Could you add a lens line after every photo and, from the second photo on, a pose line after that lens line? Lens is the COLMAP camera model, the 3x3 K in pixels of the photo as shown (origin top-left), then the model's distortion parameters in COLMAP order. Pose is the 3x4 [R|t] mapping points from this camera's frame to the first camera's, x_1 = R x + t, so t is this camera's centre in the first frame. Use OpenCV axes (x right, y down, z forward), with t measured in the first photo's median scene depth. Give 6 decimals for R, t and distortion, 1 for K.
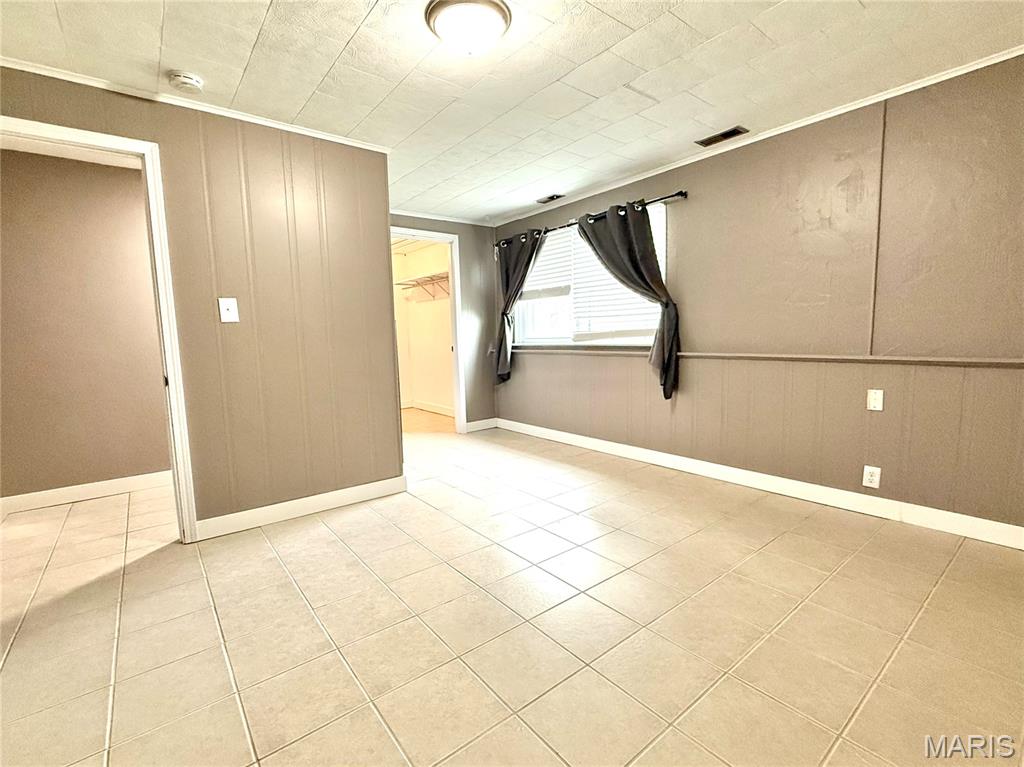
lens RADIAL K [[467.8, 0, 510.5], [0, 467.8, 381.9], [0, 0, 1]] dist [0.002910, 0.000586]
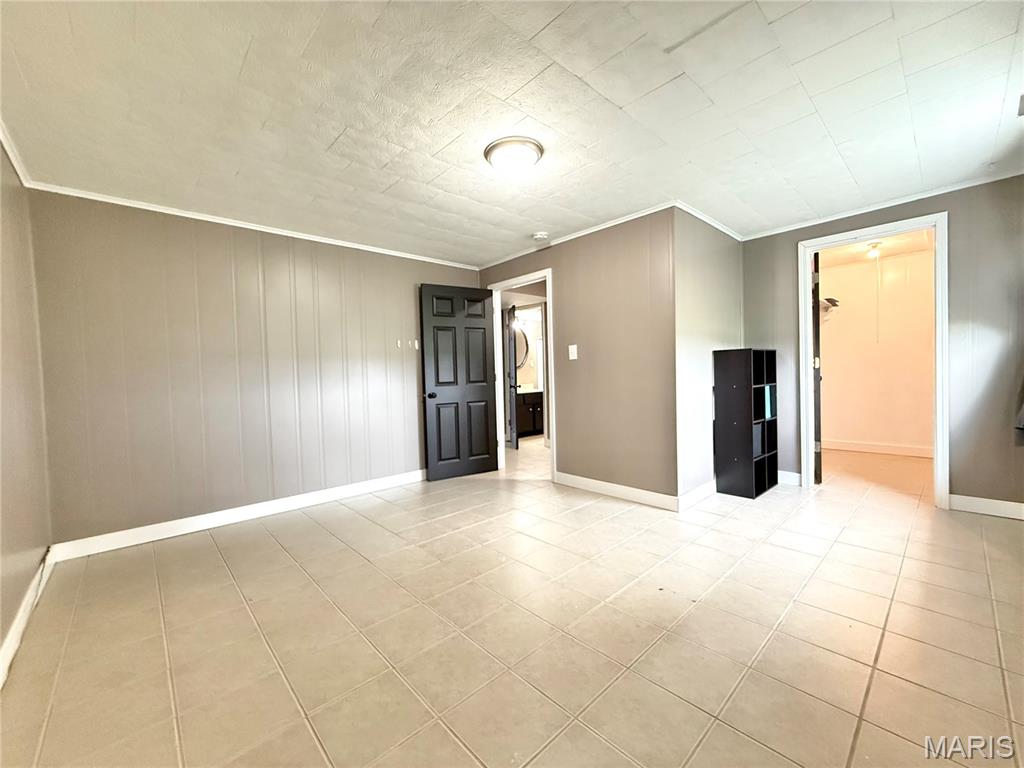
lens RADIAL K [[411.0, 0, 509.6], [0, 411.0, 383.1], [0, 0, 1]] dist [-0.002719, -0.000070]
pose [[0.081839, 0.050726, -0.995354, 0.831344], [-0.071808, 0.996408, 0.044875, -0.093015], [0.994055, 0.067802, 0.085188, 0.649315]]
